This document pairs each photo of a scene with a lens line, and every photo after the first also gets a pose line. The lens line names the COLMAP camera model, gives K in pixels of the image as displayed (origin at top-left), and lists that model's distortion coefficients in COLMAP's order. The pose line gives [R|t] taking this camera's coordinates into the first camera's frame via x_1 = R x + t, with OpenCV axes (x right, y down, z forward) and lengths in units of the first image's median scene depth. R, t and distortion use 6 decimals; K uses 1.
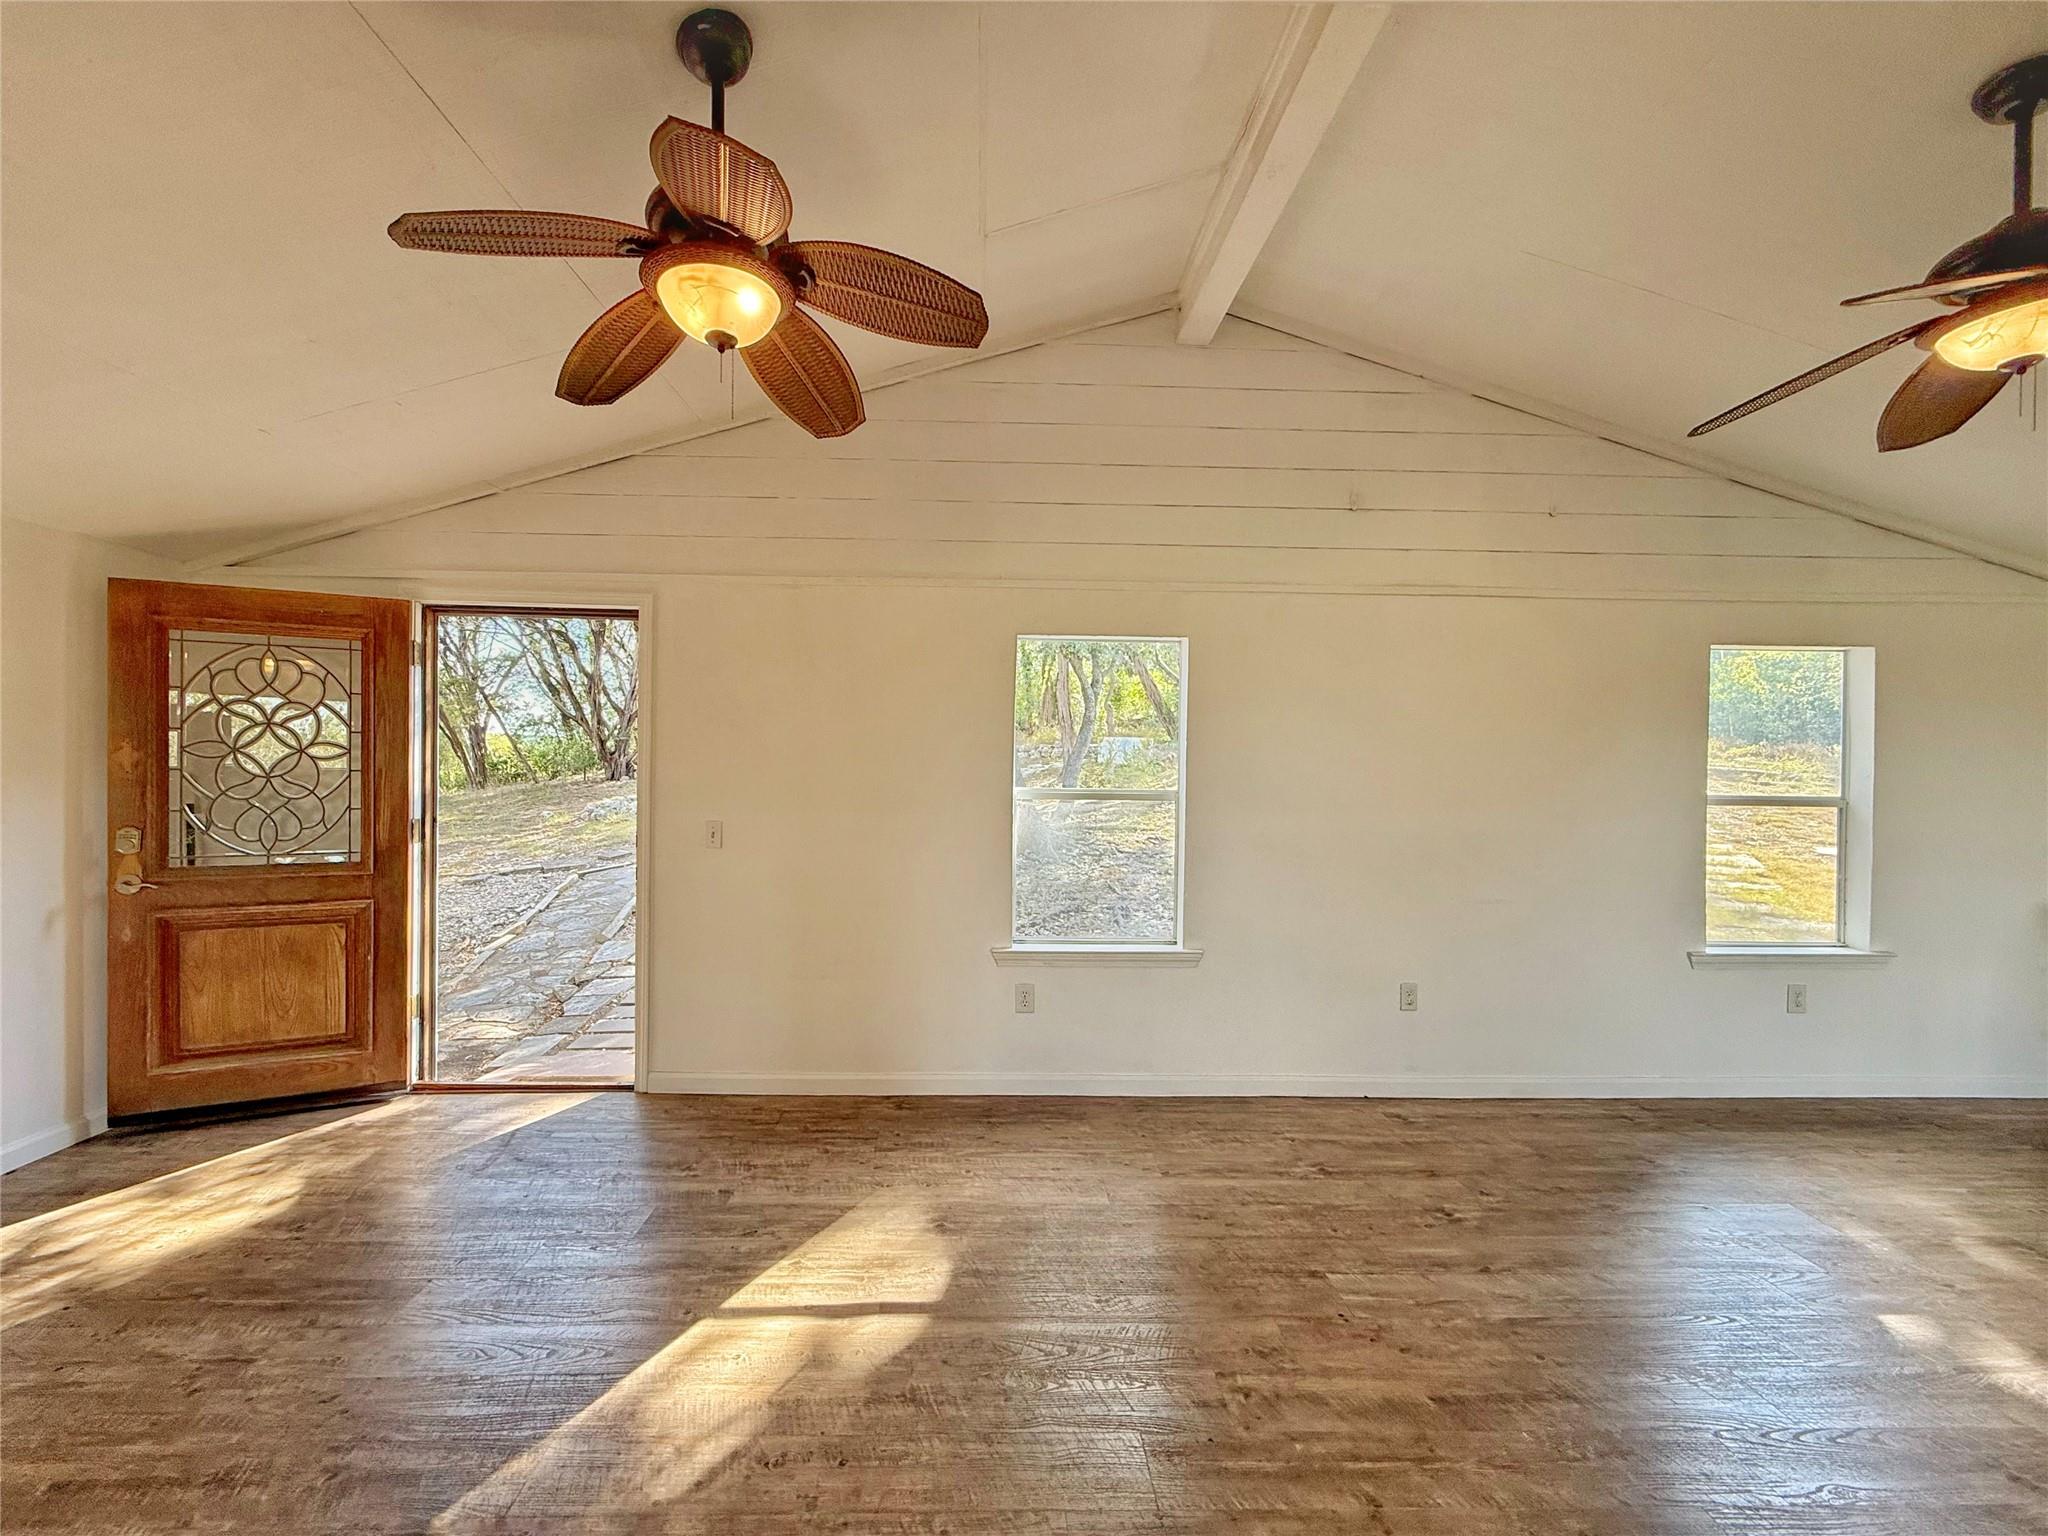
lens RADIAL K [[820.2, 0, 1002.2], [0, 820.2, 772.4], [0, 0, 1]] dist [0.002333, -0.000278]
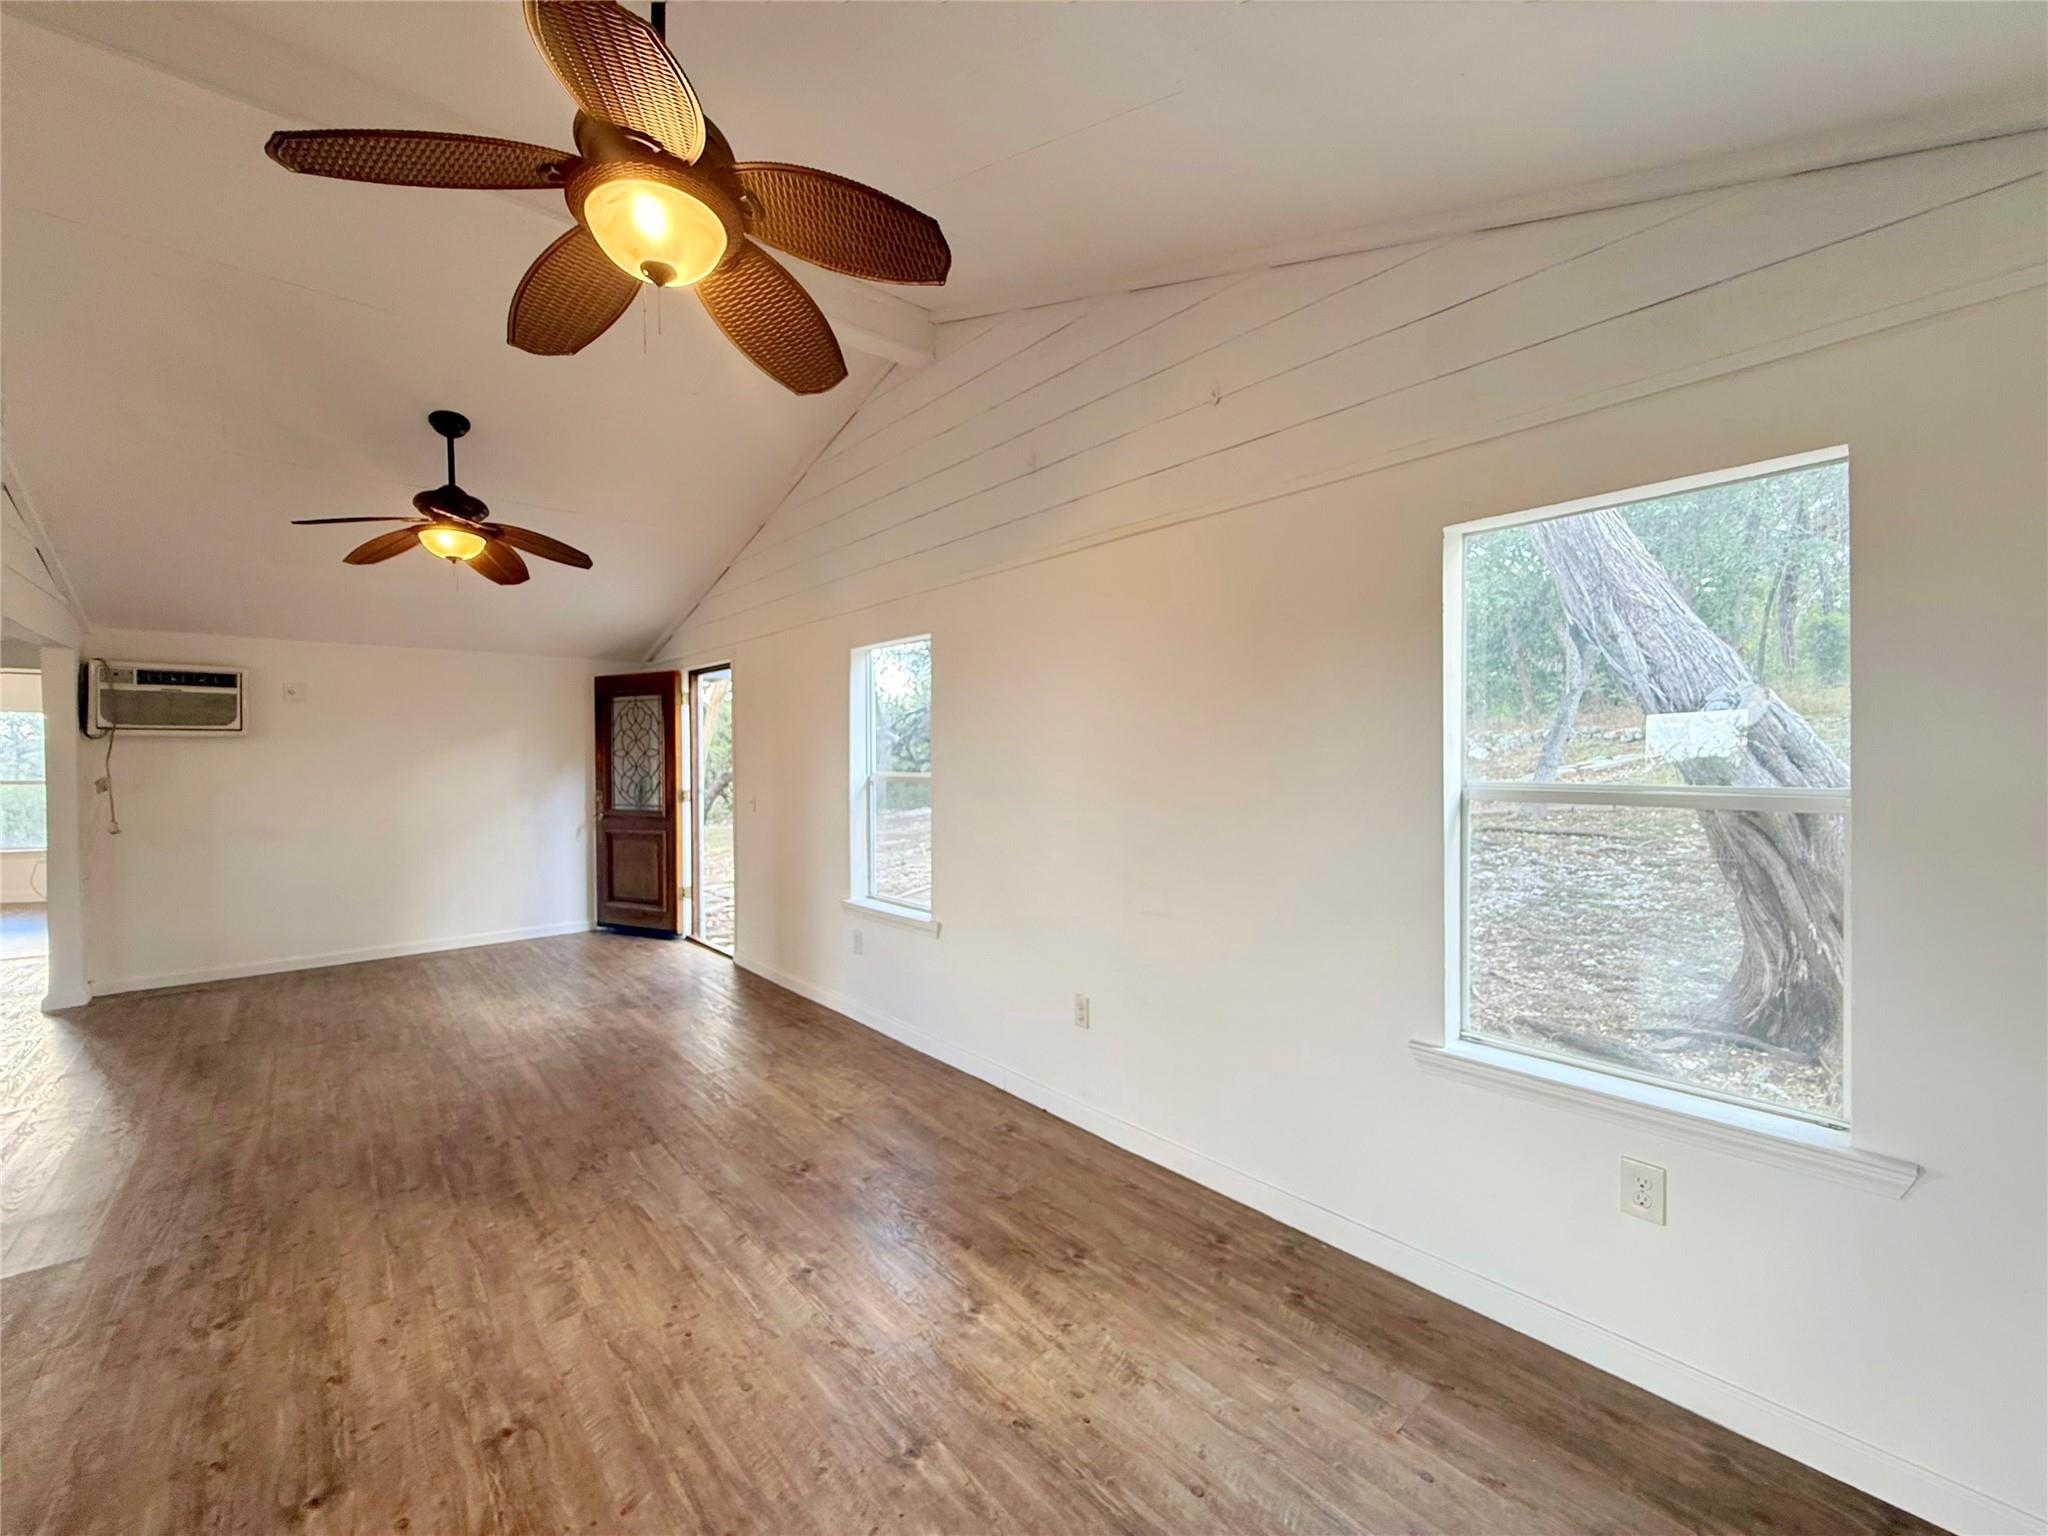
lens RADIAL K [[820.2, 0, 1012.1], [0, 820.2, 766.8], [0, 0, 1]] dist [0.002333, -0.000278]
pose [[0.635726, -0.006223, -0.771890, 1.197351], [0.006809, 0.999974, -0.002453, 0.016605], [0.771885, -0.003696, 0.635752, 0.415862]]
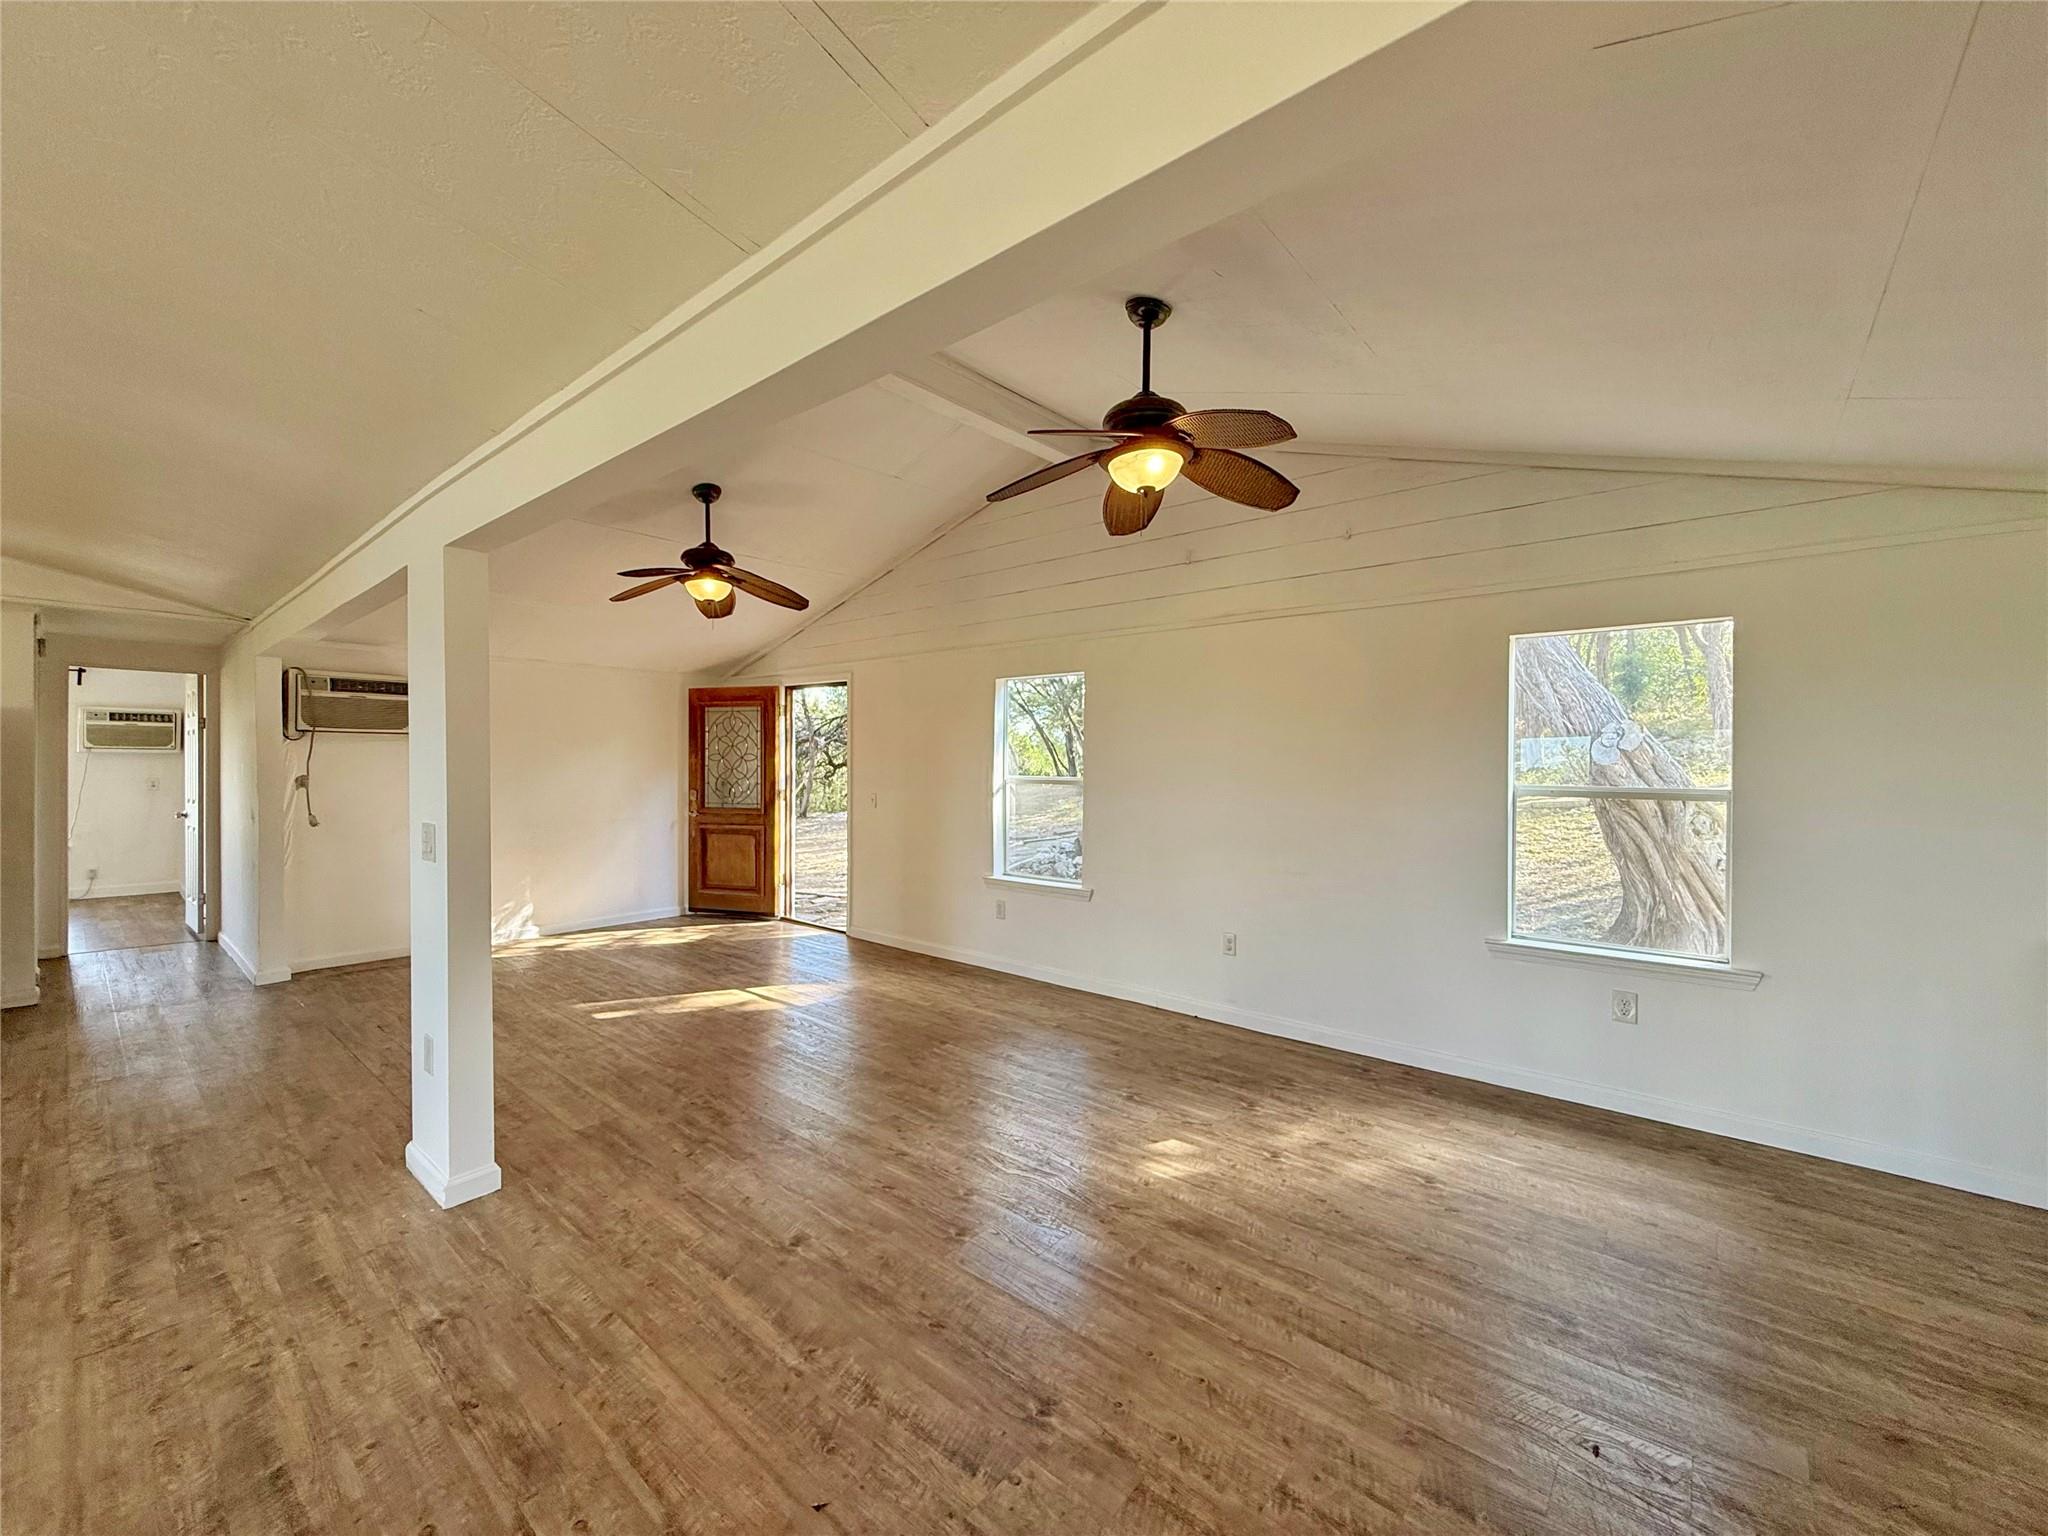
lens RADIAL K [[820.2, 0, 1012.7], [0, 820.2, 769.1], [0, 0, 1]] dist [0.002333, -0.000278]
pose [[0.742582, -0.001969, -0.669752, 1.160136], [-0.001720, 0.999987, -0.004846, 0.014511], [0.669753, 0.004751, 0.742569, -0.160961]]
